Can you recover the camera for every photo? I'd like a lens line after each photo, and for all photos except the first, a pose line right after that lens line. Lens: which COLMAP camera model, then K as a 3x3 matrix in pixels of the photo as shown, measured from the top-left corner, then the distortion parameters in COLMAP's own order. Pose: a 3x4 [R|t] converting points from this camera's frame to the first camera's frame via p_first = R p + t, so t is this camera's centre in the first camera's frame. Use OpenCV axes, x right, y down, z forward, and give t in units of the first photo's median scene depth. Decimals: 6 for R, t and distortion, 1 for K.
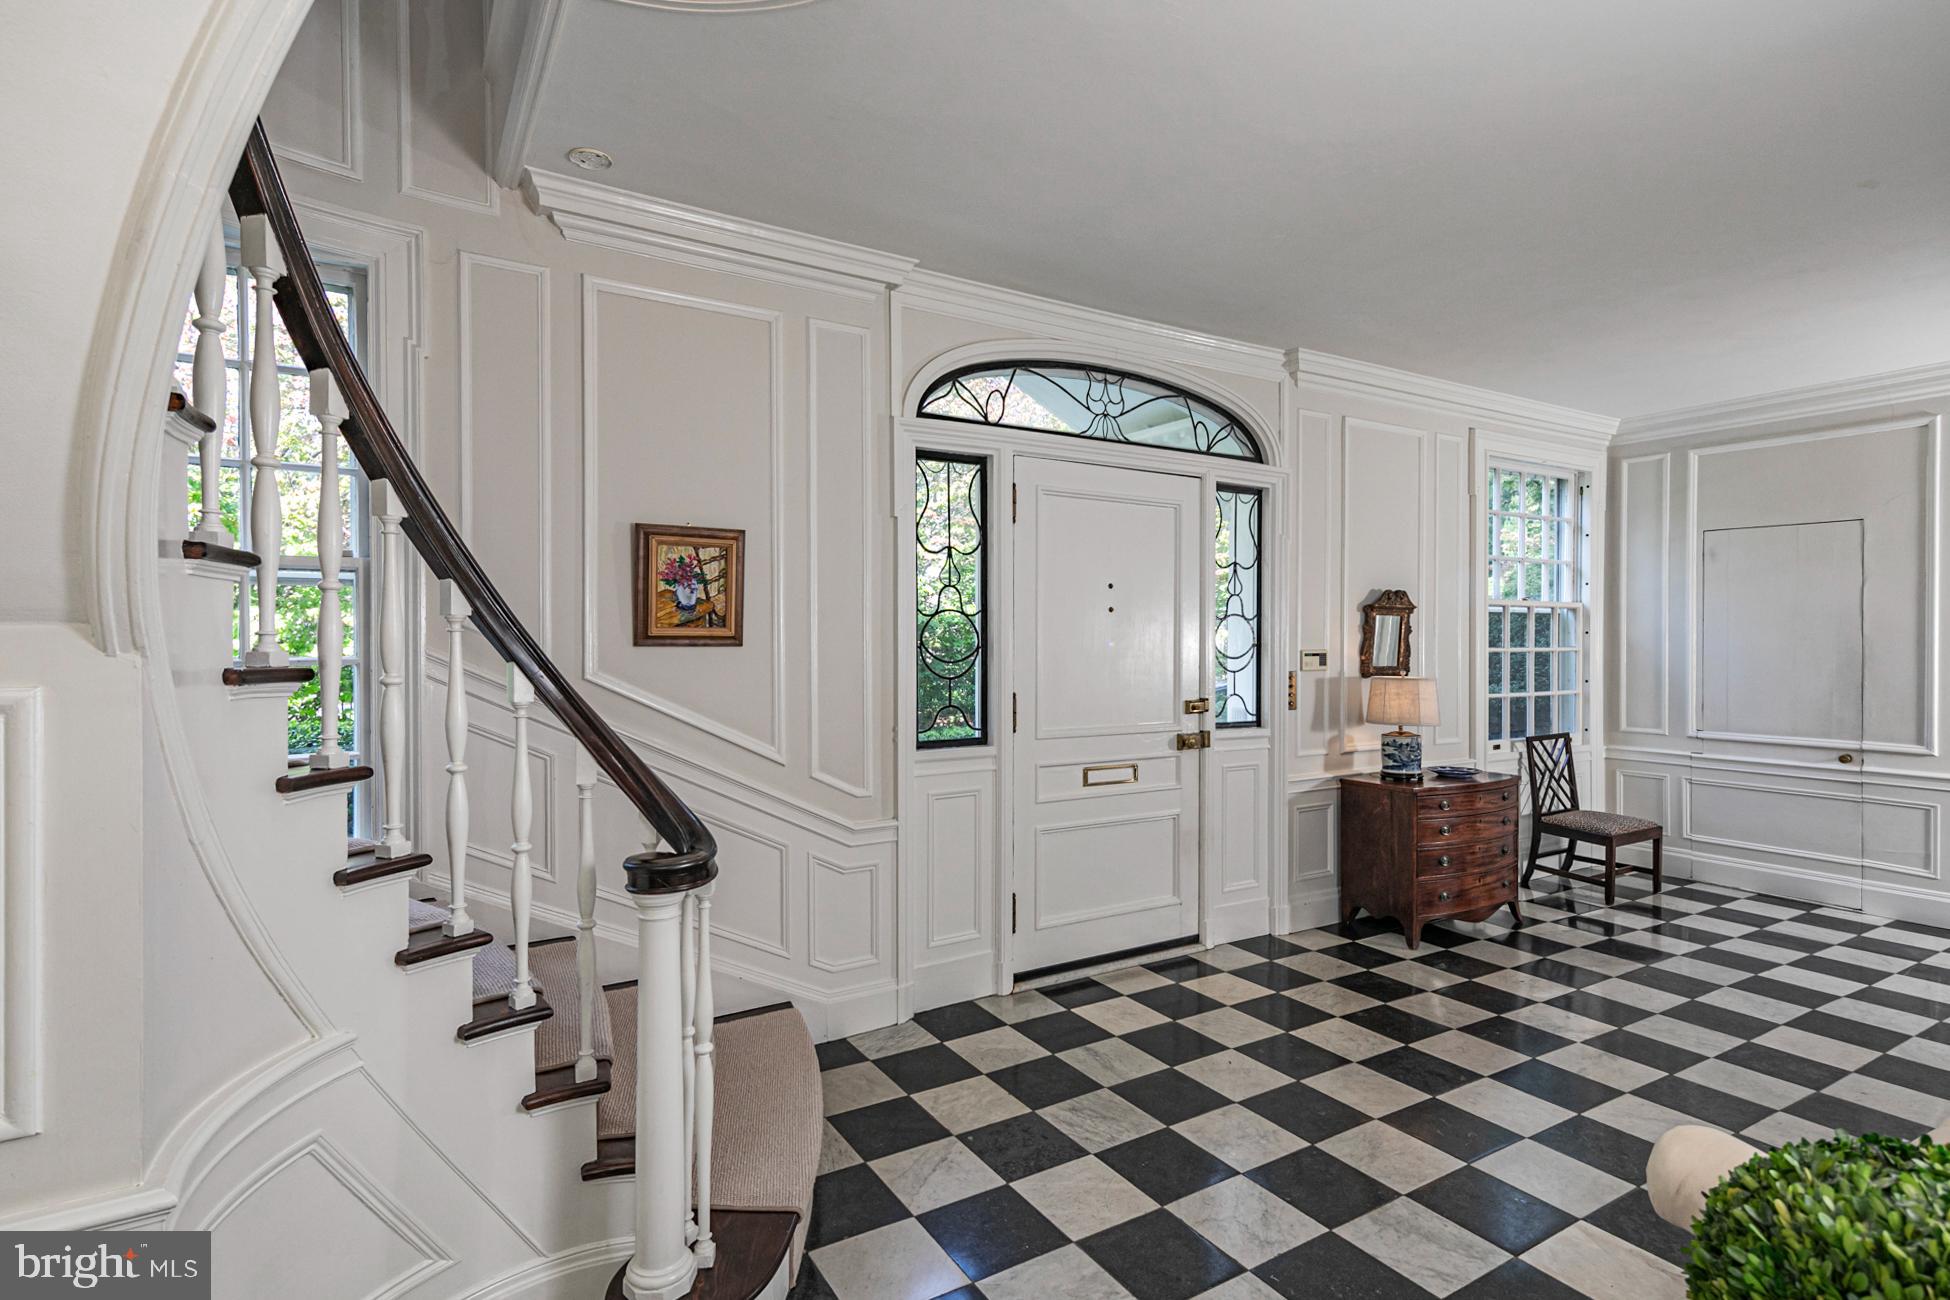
lens RADIAL K [[954.4, 0, 947.8], [0, 954.4, 648.4], [0, 0, 1]] dist [0.027525, -0.000046]
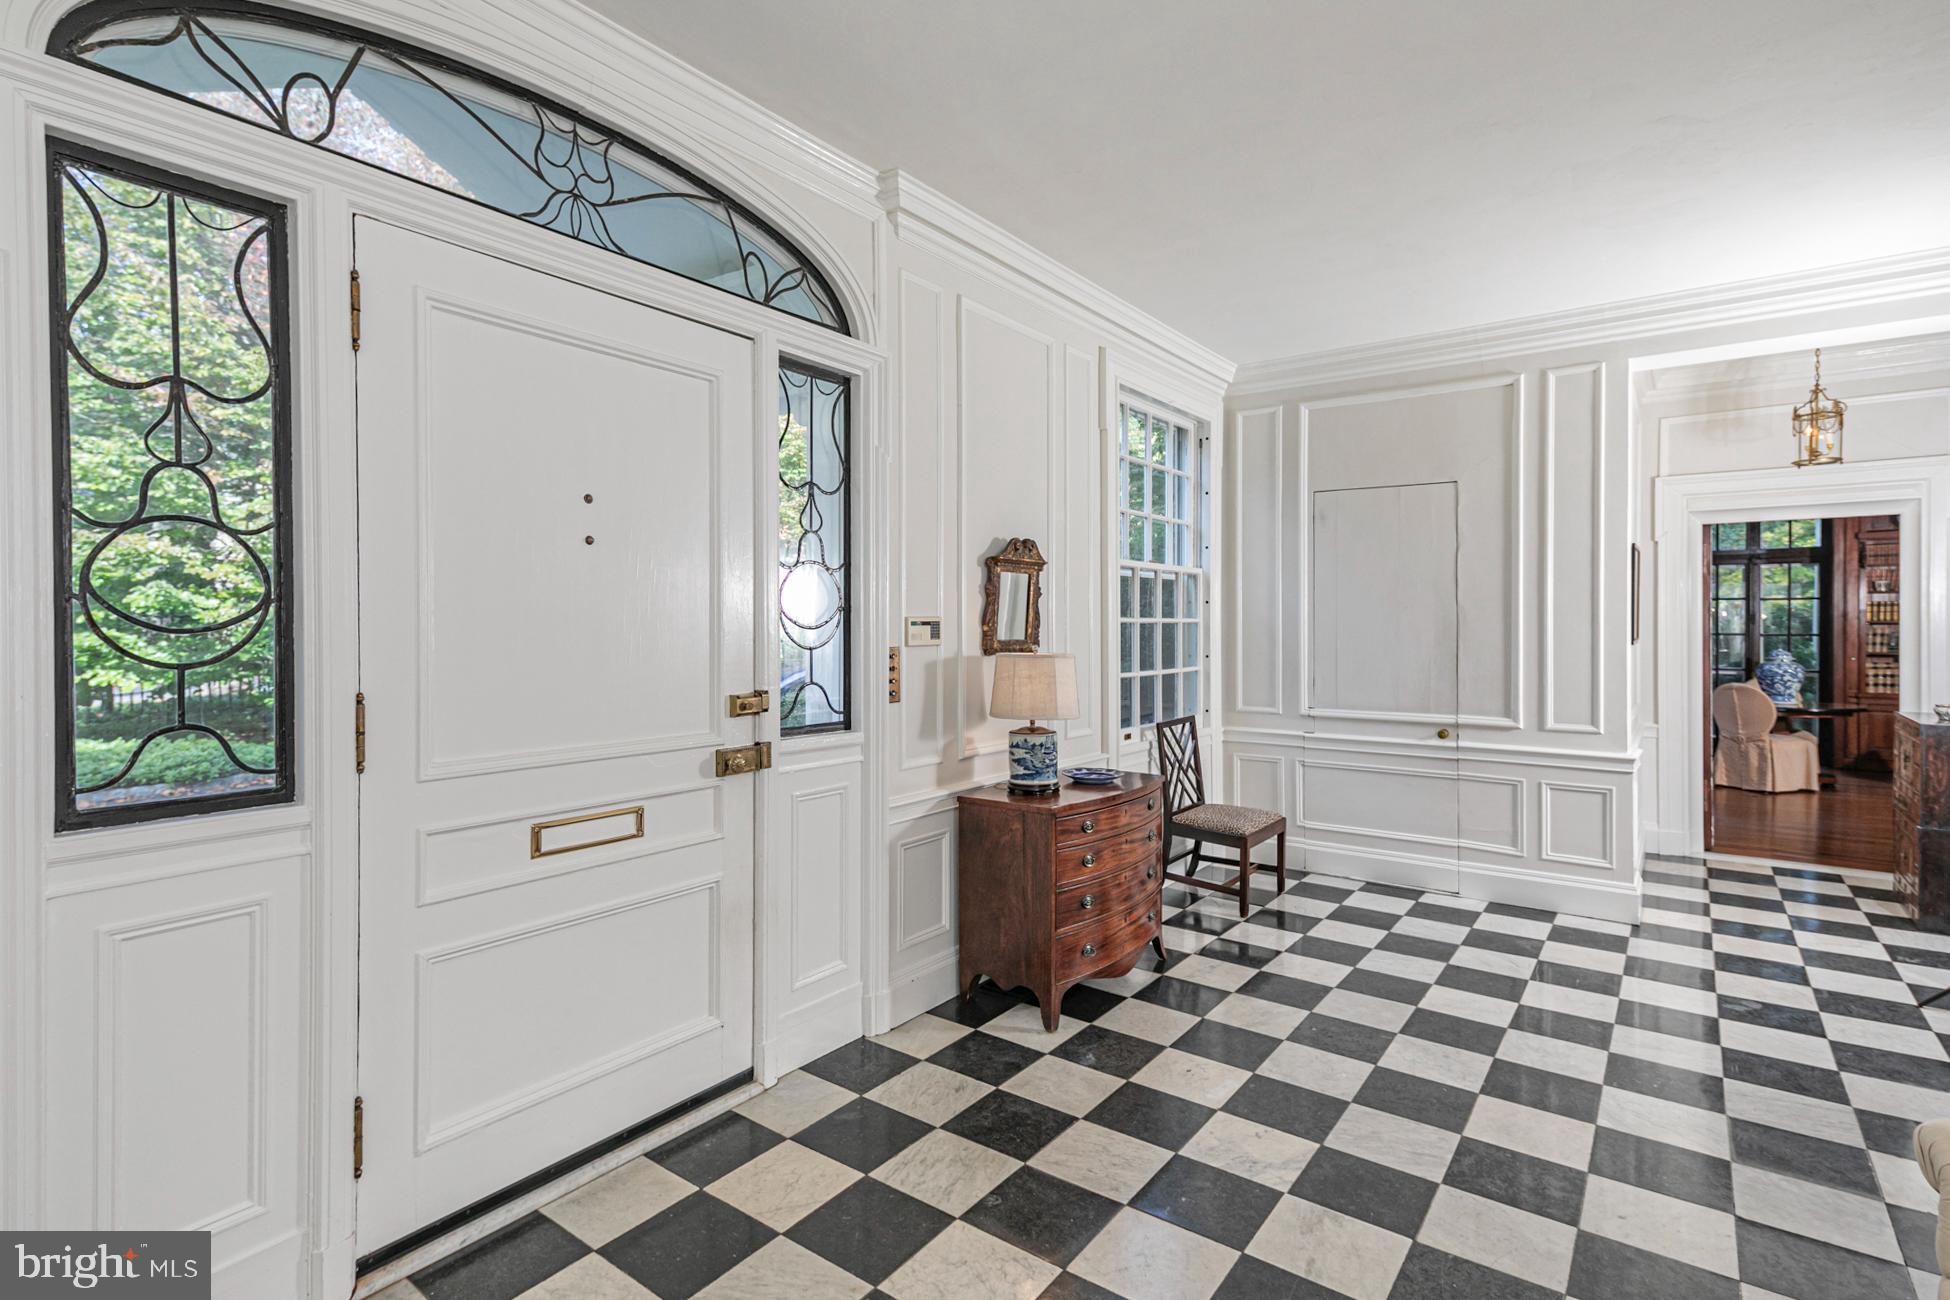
lens RADIAL K [[954.4, 0, 947.8], [0, 954.4, 648.4], [0, 0, 1]] dist [0.027525, -0.000046]
pose [[0.926284, -0.010410, 0.376682, 0.136642], [0.004360, 0.999847, 0.016911, 0.013287], [-0.376800, -0.014023, 0.926188, 0.349160]]
